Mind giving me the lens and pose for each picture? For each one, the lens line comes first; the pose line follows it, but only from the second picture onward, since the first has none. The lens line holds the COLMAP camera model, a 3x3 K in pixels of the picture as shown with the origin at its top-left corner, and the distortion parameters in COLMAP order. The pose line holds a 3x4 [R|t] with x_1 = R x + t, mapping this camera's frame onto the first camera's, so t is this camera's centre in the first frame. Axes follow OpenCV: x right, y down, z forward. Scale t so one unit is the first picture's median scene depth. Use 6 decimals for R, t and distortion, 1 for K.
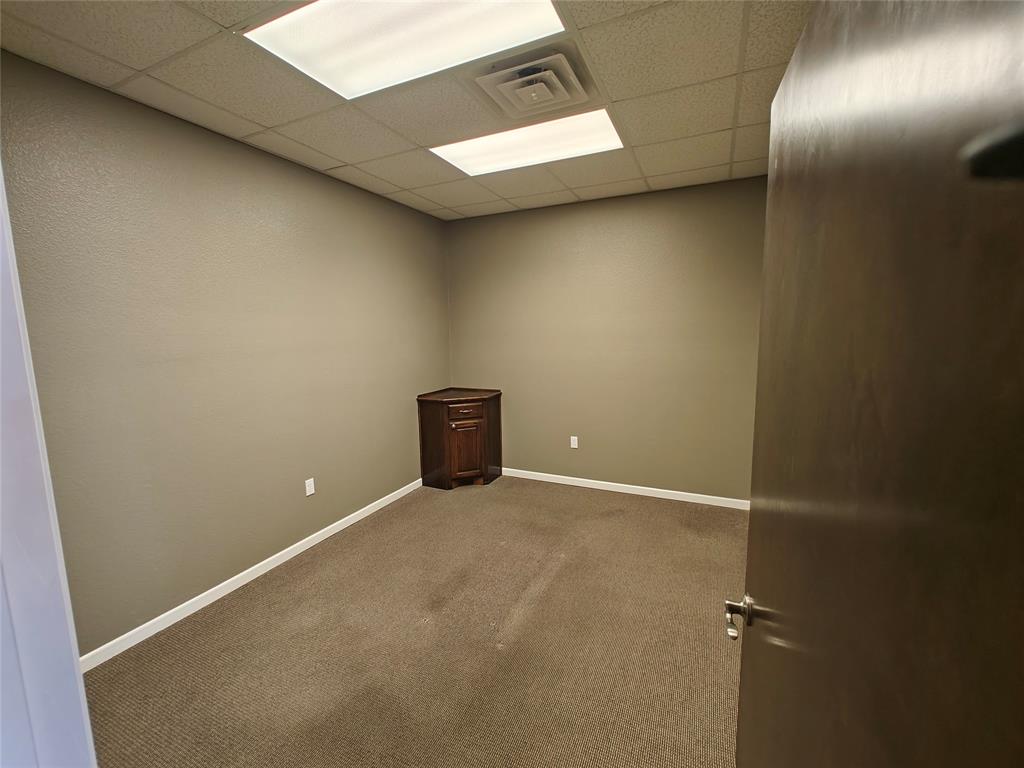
lens RADIAL K [[427.3, 0, 512.0], [0, 427.3, 384.0], [0, 0, 1]] dist [0.008439, 0.000215]
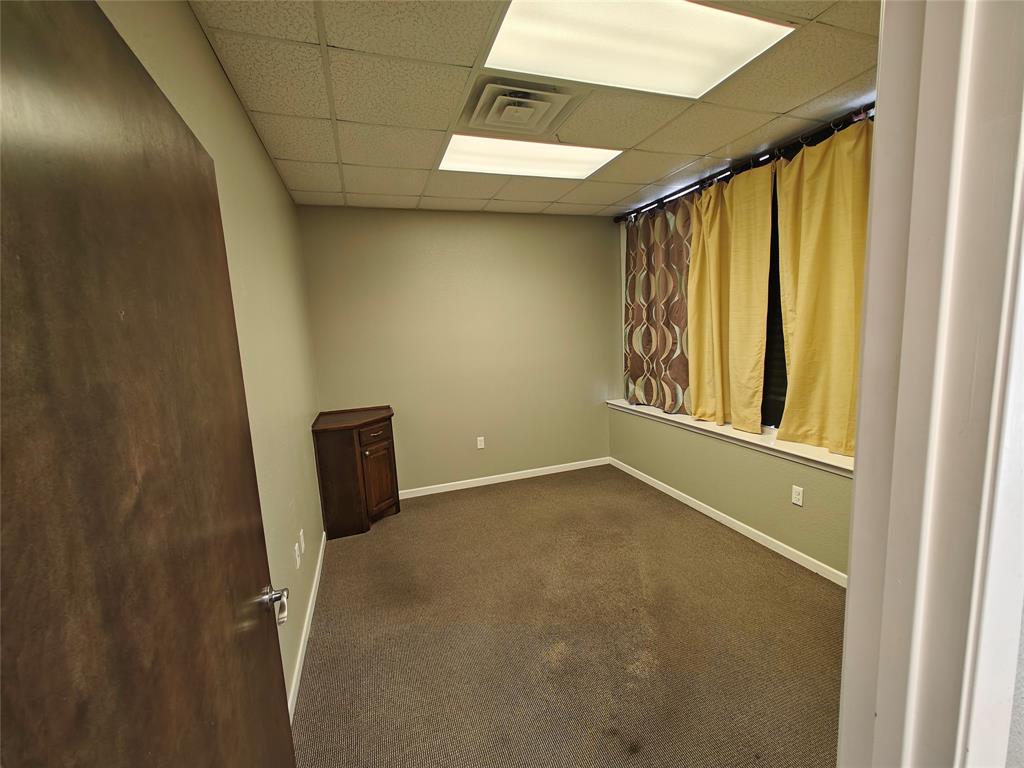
lens RADIAL K [[427.3, 0, 512.0], [0, 427.3, 384.0], [0, 0, 1]] dist [0.008439, 0.000215]
pose [[0.724720, -0.105869, 0.680861, -0.468051], [0.128950, 0.991507, 0.016916, -0.013141], [-0.676869, 0.075538, 0.732217, 0.175319]]
